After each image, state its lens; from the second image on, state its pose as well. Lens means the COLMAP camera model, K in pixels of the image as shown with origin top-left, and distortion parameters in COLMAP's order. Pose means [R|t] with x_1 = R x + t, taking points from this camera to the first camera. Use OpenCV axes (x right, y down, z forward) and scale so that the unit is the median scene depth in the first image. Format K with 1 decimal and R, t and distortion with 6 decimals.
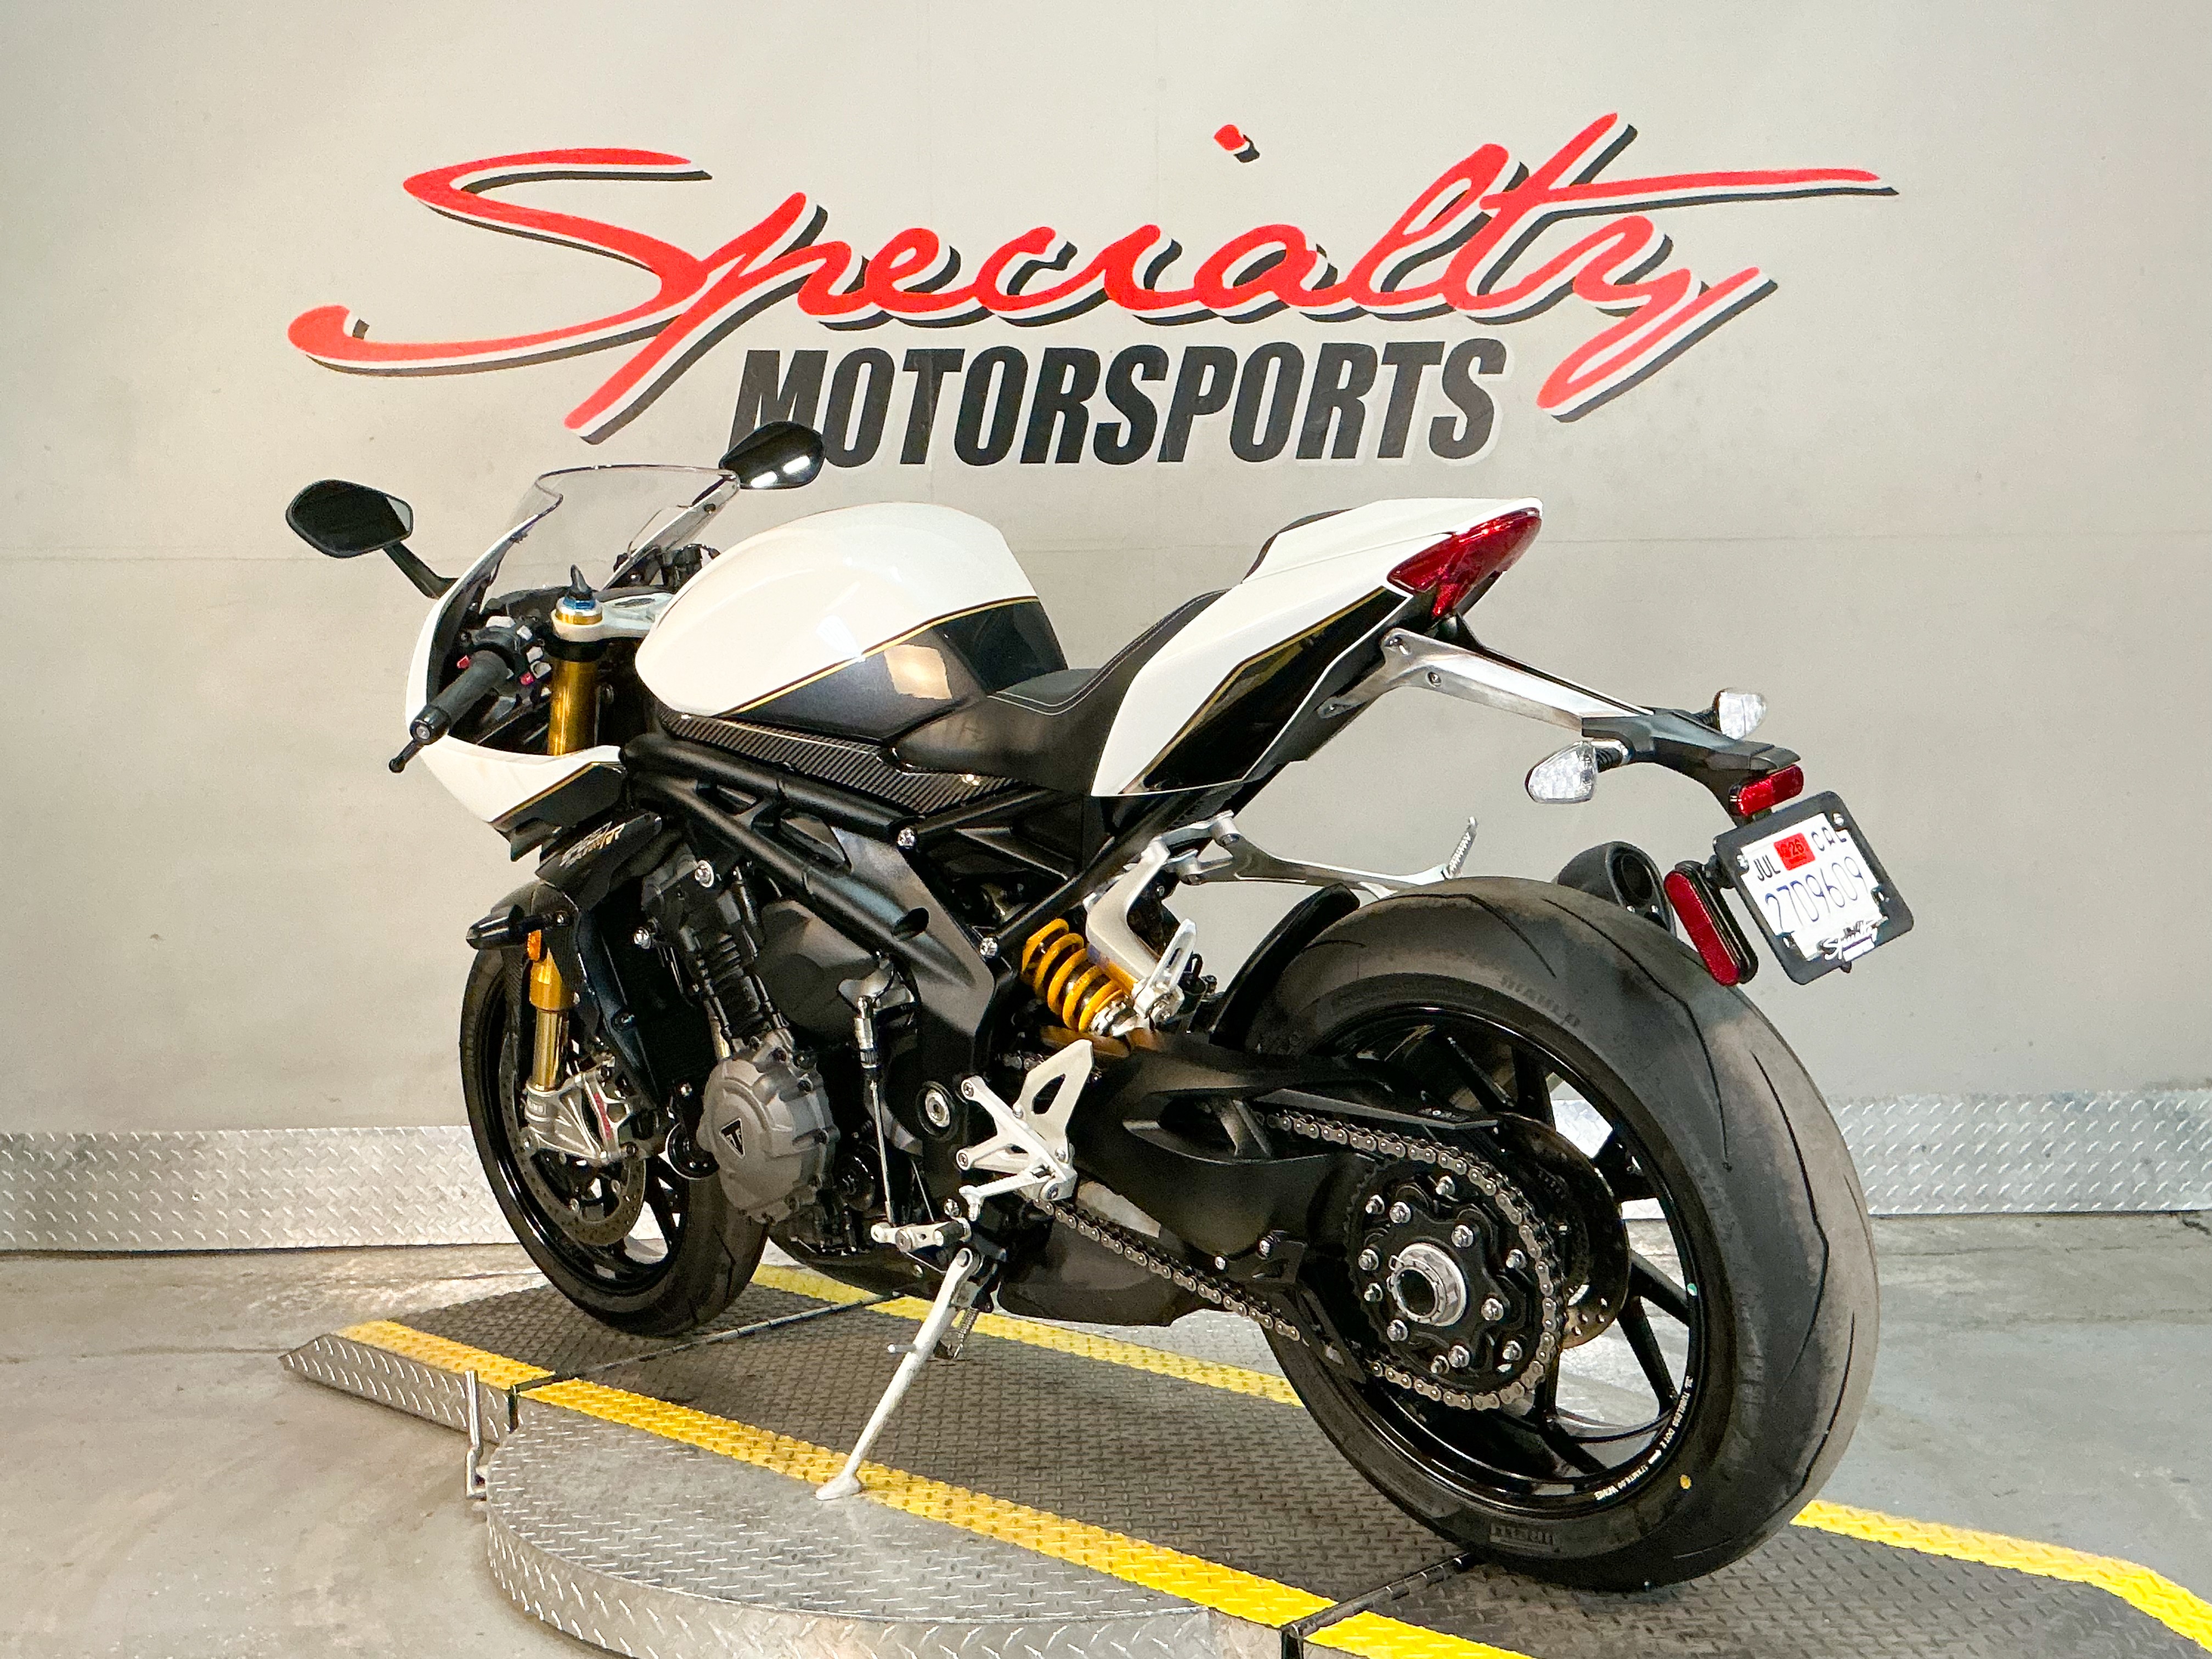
lens RADIAL K [[2461.0, 0, 1106.0], [0, 2461.0, 829.5], [0, 0, 1]] dist [0.143927, -0.285997]
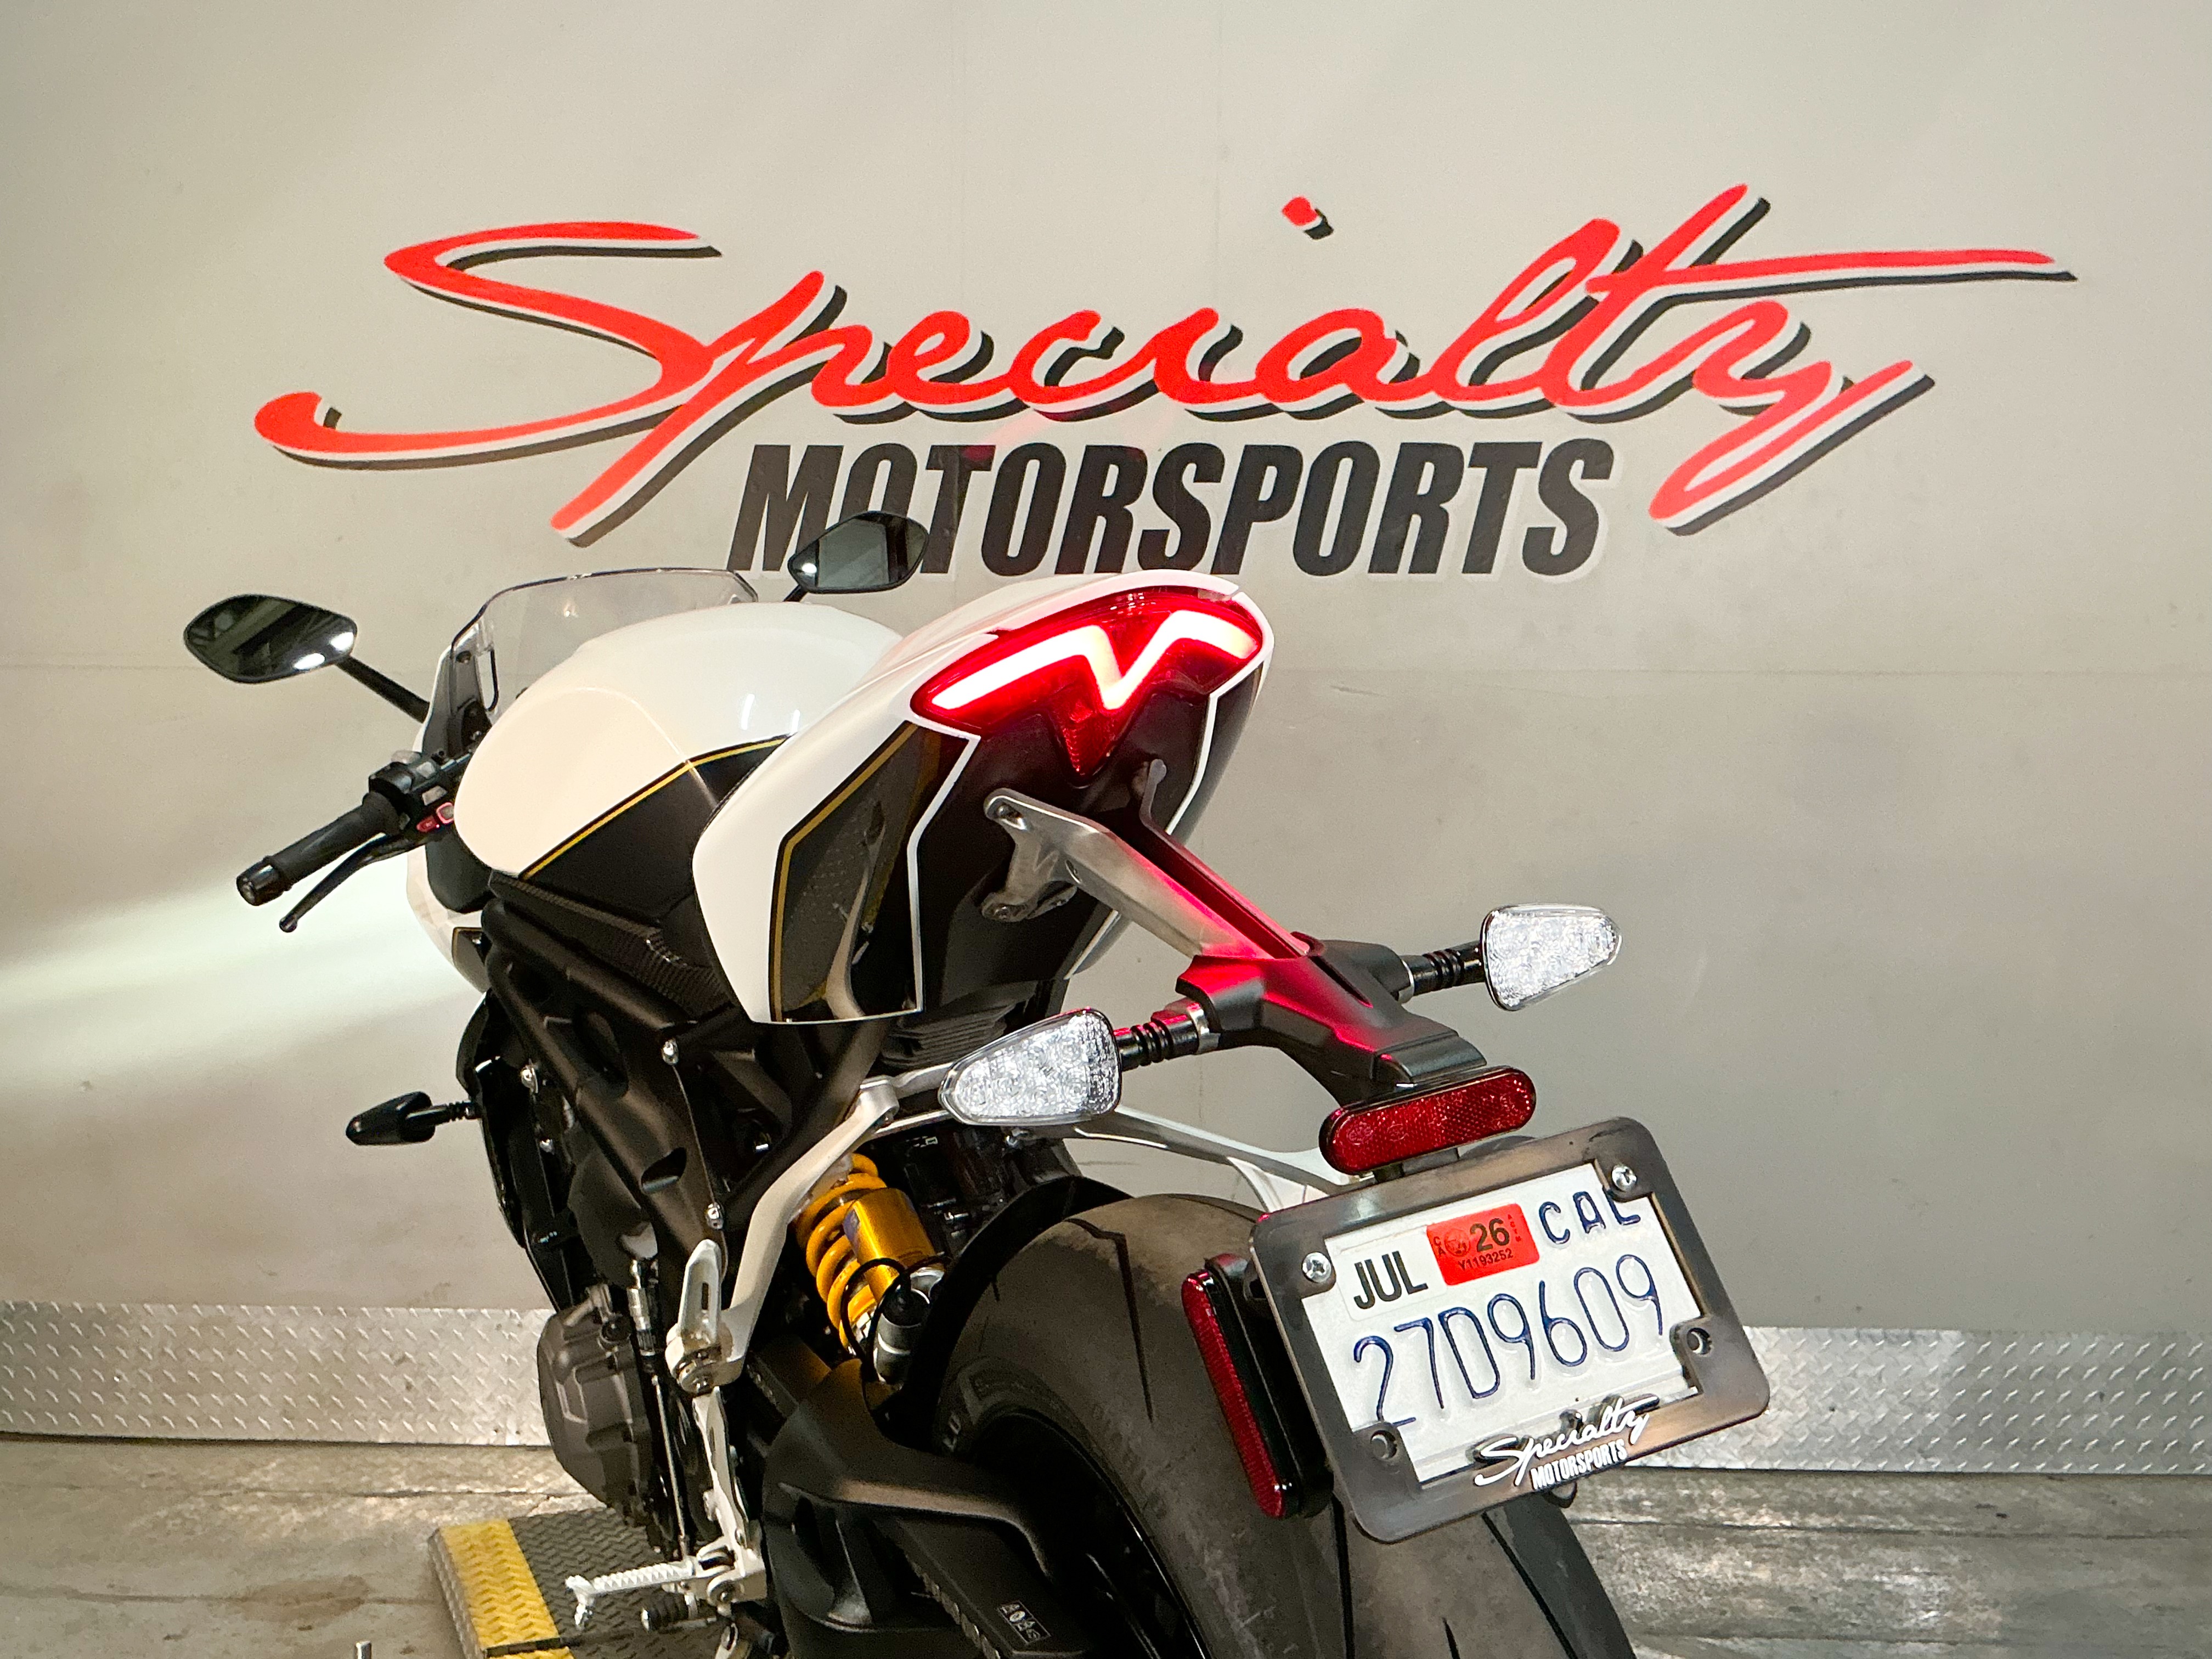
lens RADIAL K [[2217.6, 0, 1106.0], [0, 2217.6, 829.5], [0, 0, 1]] dist [0.143653, -0.324564]
pose [[0.997792, 0.021088, -0.062978, 0.035783], [-0.024036, 0.998633, -0.046425, -0.020308], [0.061913, 0.047836, 0.996935, 0.212058]]
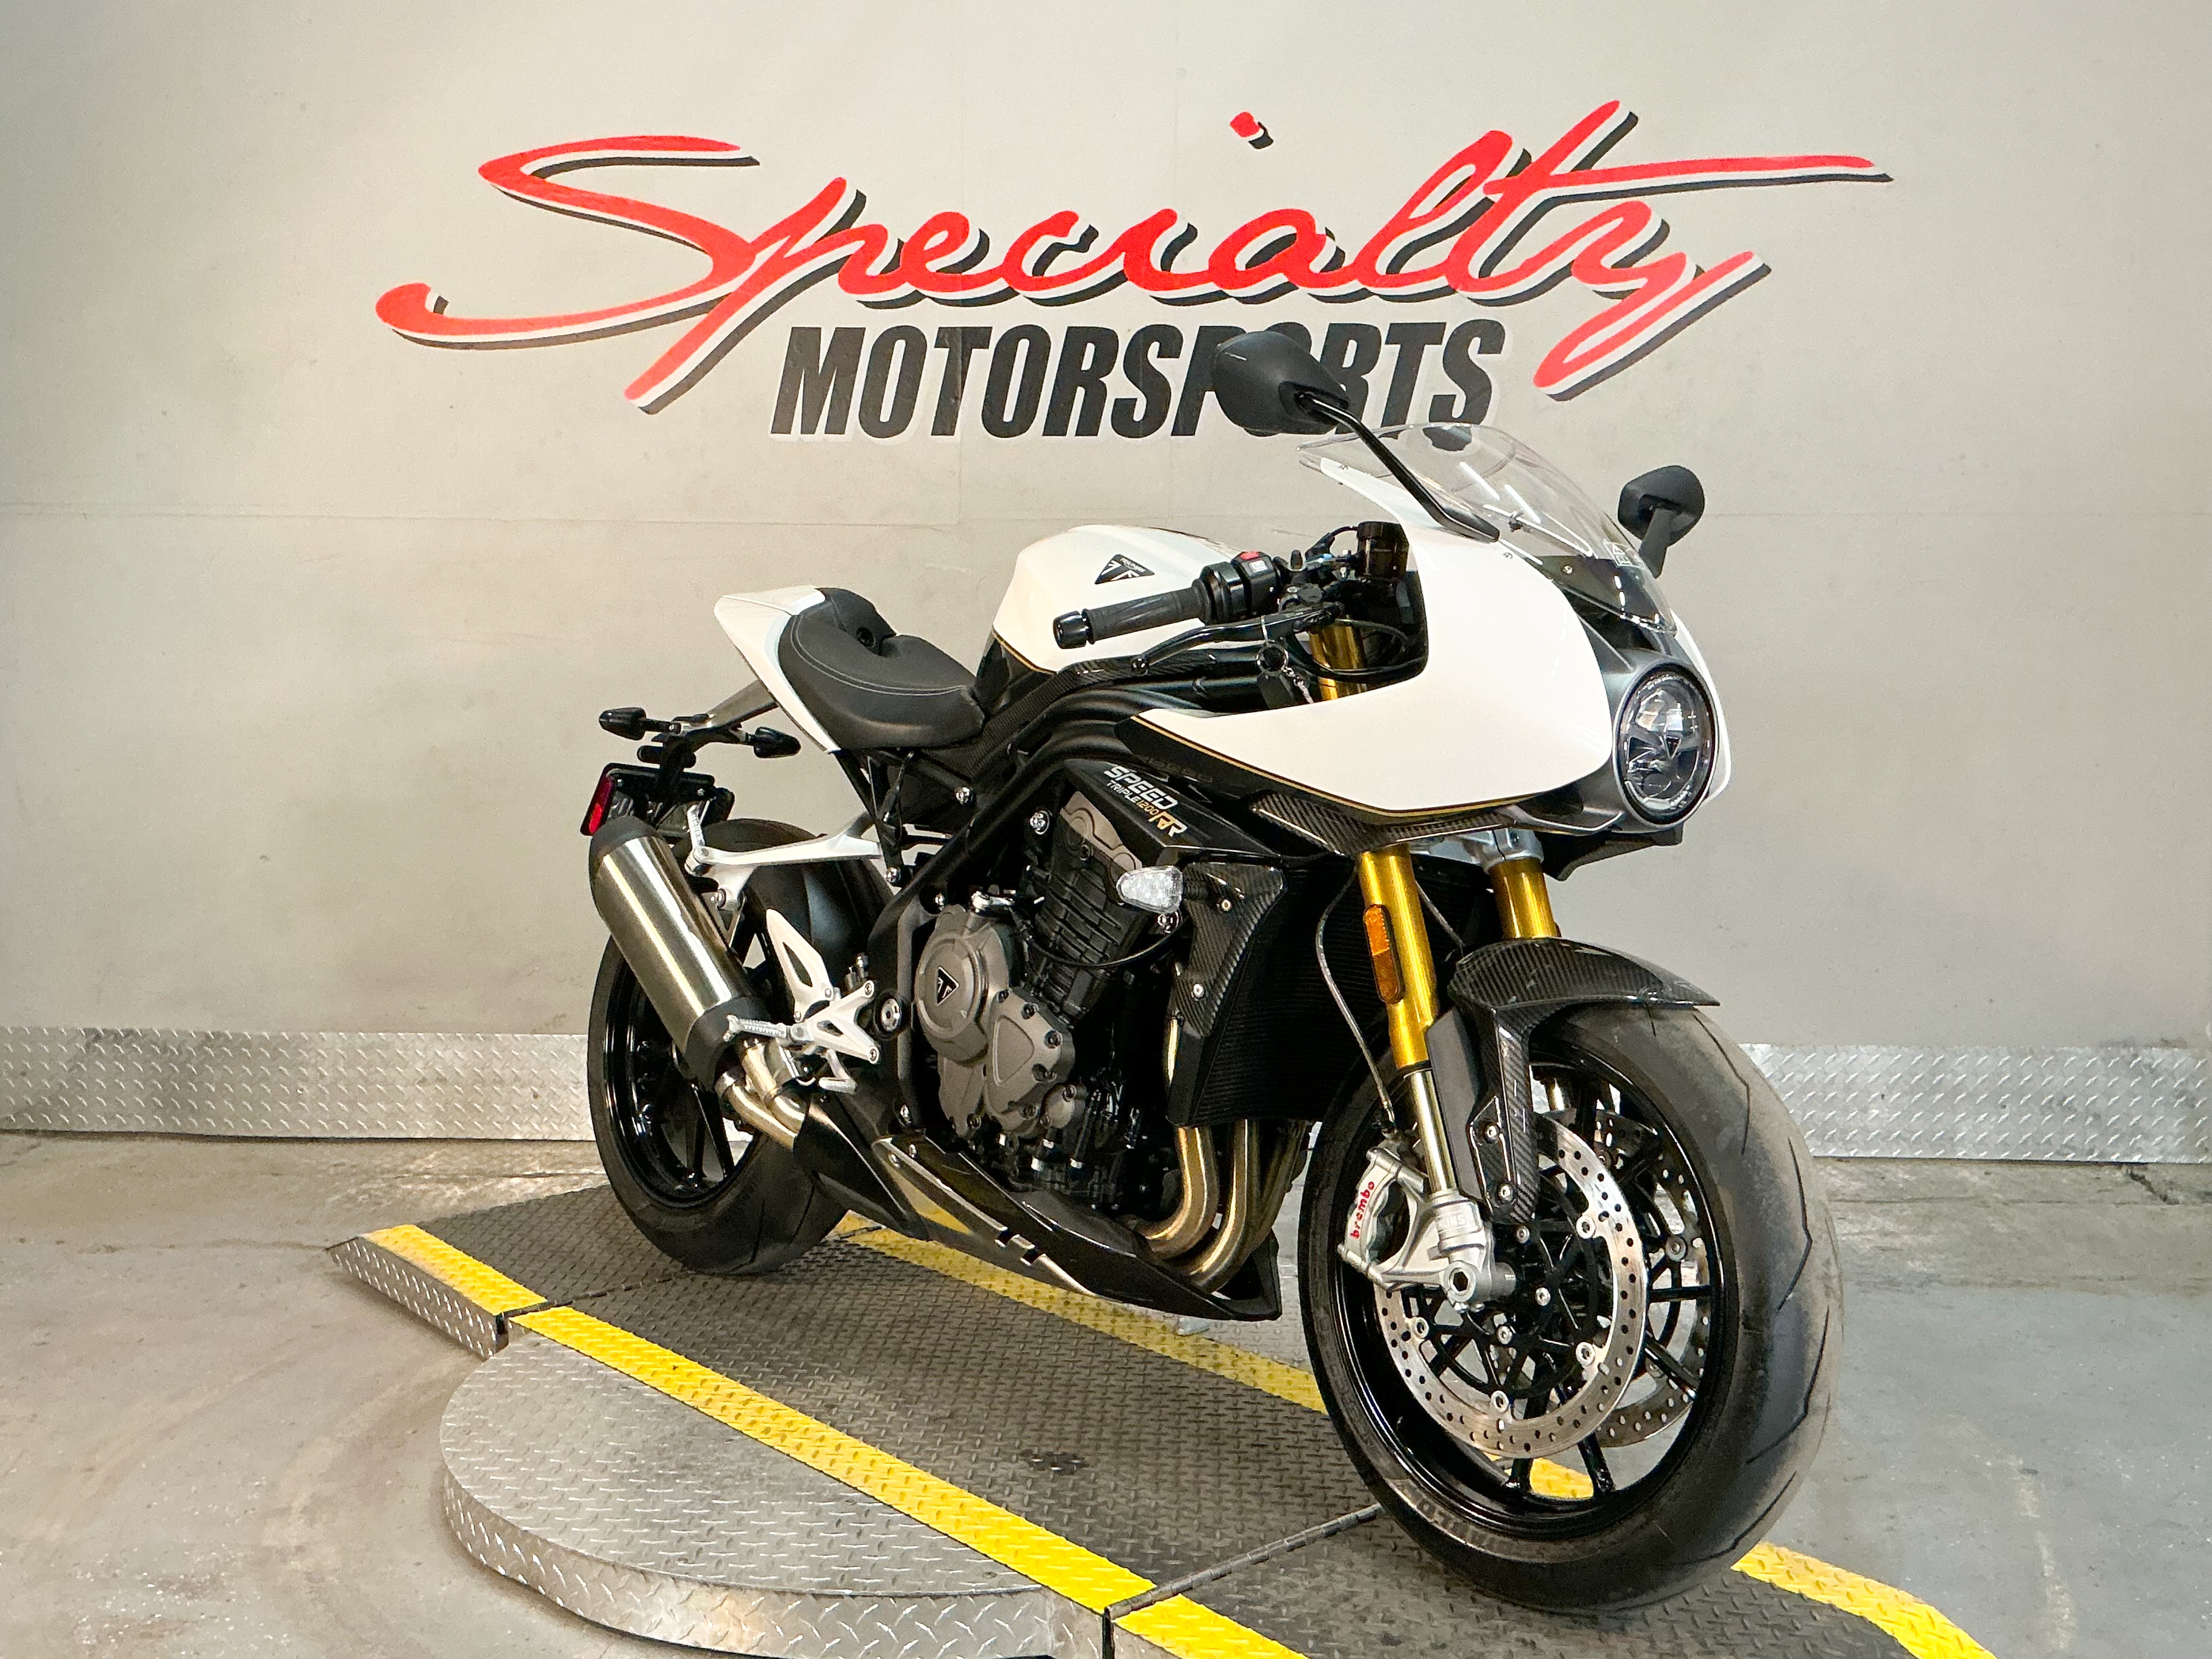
lens RADIAL K [[2255.0, 0, 1106.0], [0, 2255.0, 829.5], [0, 0, 1]] dist [0.151168, -0.322313]
pose [[0.996958, 0.021970, -0.074778, 0.069724], [-0.017170, 0.997787, 0.064239, -0.041988], [0.076024, -0.062760, 0.995129, 0.017066]]
